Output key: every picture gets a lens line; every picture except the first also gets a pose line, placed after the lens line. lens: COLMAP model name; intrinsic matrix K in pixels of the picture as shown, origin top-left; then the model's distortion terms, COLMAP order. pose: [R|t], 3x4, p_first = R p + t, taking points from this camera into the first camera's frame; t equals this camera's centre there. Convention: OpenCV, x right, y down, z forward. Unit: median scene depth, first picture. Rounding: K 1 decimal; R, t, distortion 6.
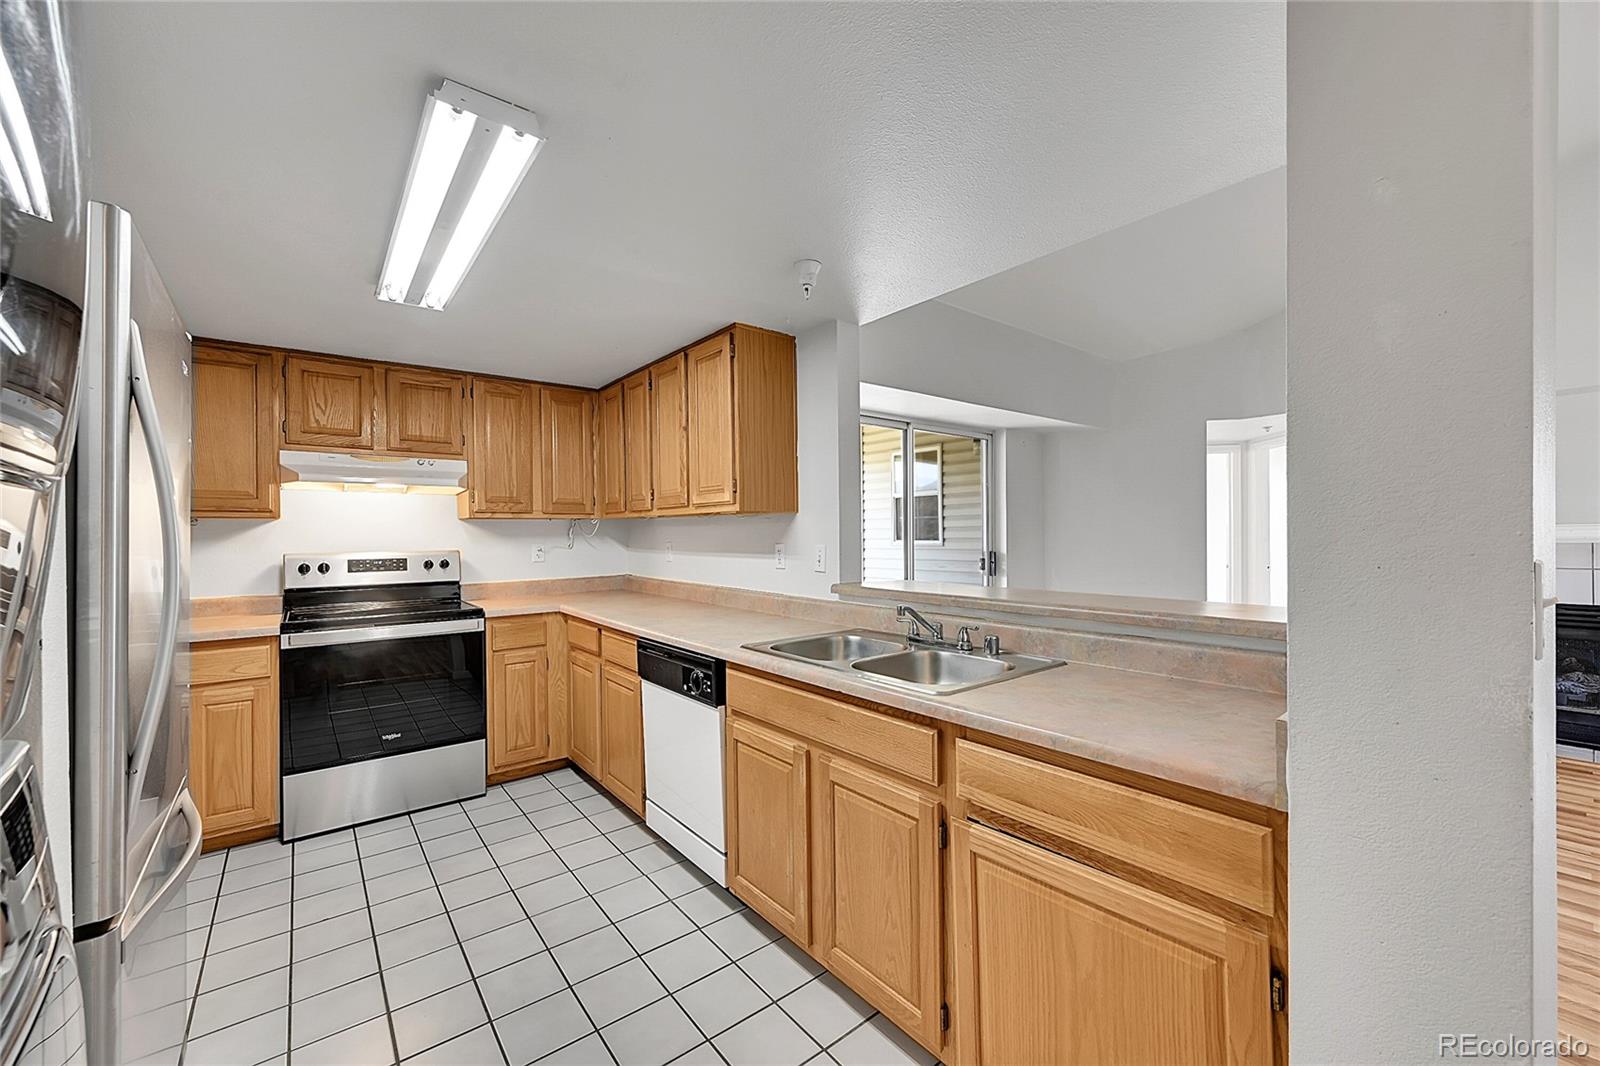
lens RADIAL K [[632.7, 0, 804.3], [0, 632.7, 537.2], [0, 0, 1]] dist [-0.001665, 0.000790]
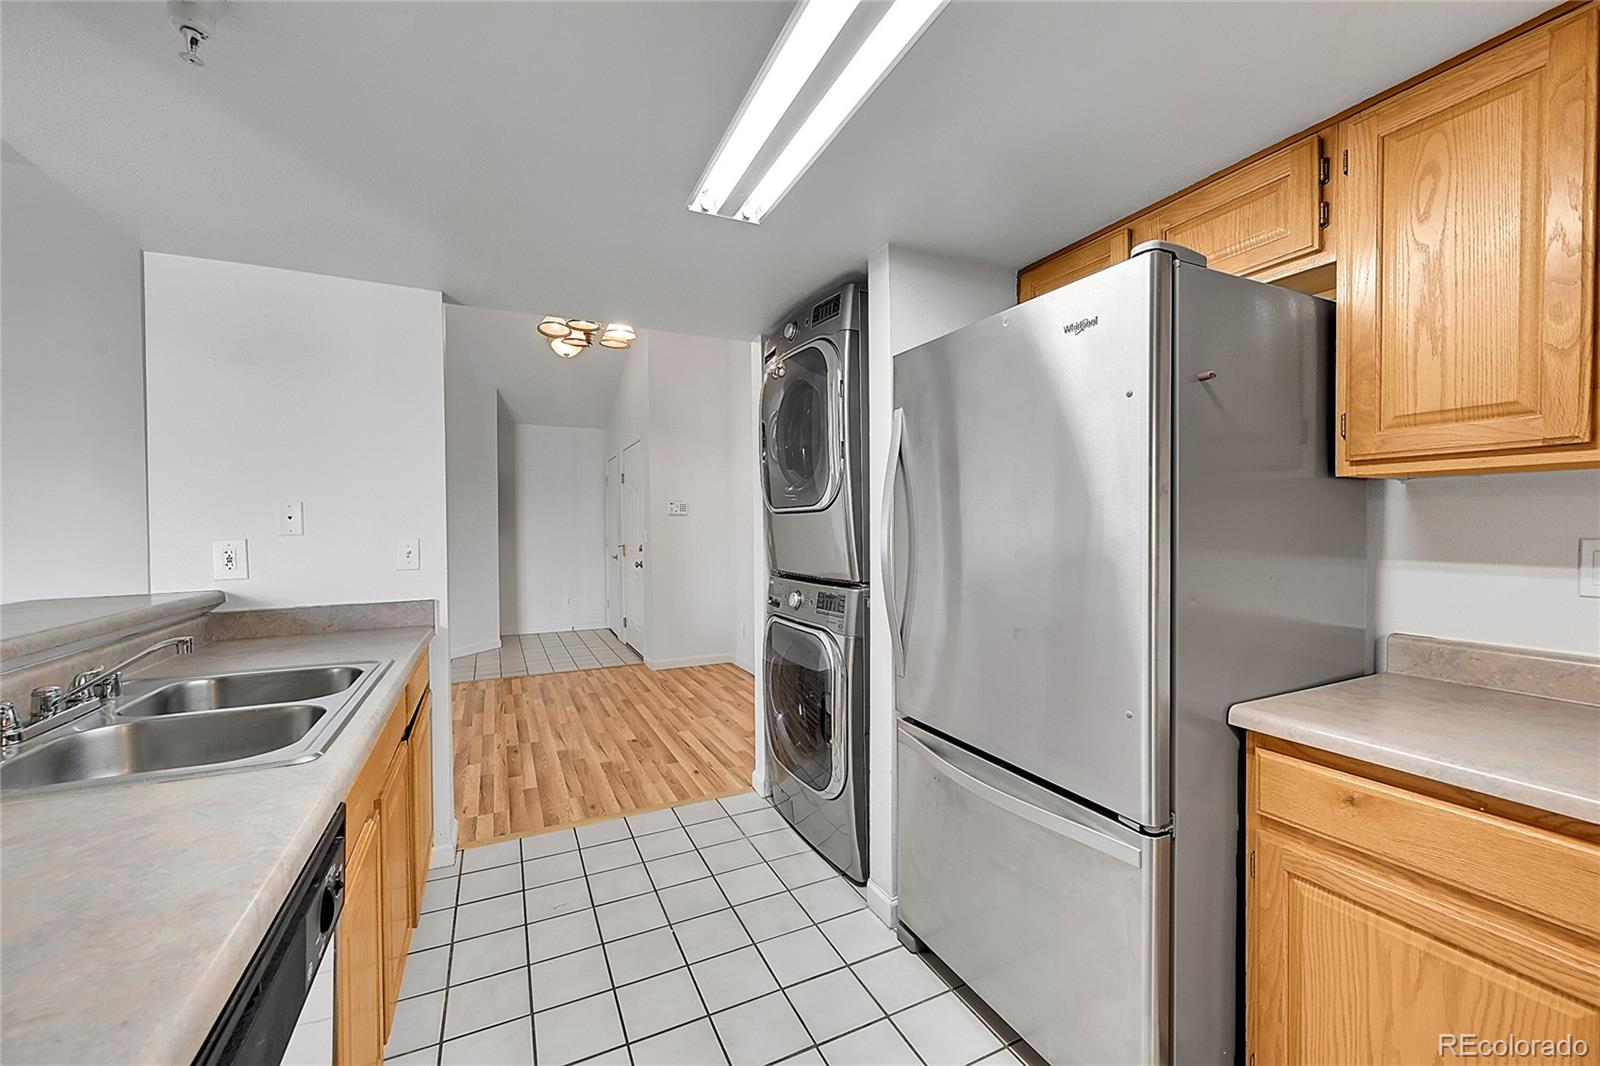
lens RADIAL K [[632.7, 0, 799.3], [0, 632.7, 535.0], [0, 0, 1]] dist [-0.001665, 0.000790]
pose [[-0.973092, 0.012204, 0.230093, -0.397716], [0.016269, 0.999743, 0.015777, 0.001313], [-0.229841, 0.019096, -0.973041, 0.955769]]
